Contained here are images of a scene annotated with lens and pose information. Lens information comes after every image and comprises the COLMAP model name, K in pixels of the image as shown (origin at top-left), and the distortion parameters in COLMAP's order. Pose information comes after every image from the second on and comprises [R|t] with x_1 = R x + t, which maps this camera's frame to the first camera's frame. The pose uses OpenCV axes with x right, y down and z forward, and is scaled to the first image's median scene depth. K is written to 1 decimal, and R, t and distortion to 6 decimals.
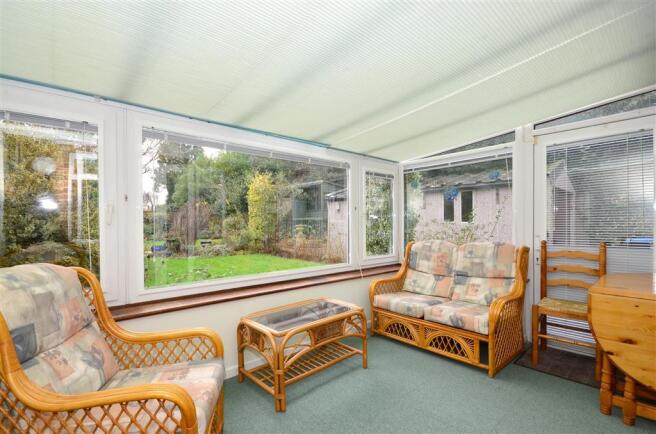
lens RADIAL K [[313.9, 0, 325.2], [0, 313.9, 226.0], [0, 0, 1]] dist [-0.001707, -0.000040]
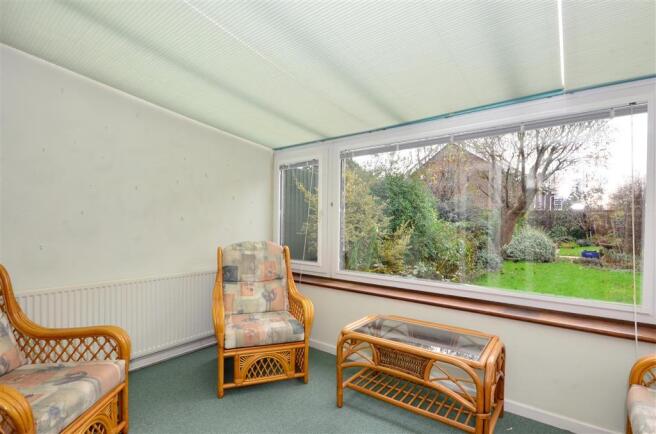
lens RADIAL K [[313.9, 0, 325.2], [0, 313.9, 226.0], [0, 0, 1]] dist [-0.001707, -0.000040]
pose [[0.156520, 0.012269, -0.987599, 0.771119], [-0.017000, 0.999808, 0.009726, -0.003447], [0.987528, 0.015267, 0.156699, 0.715334]]
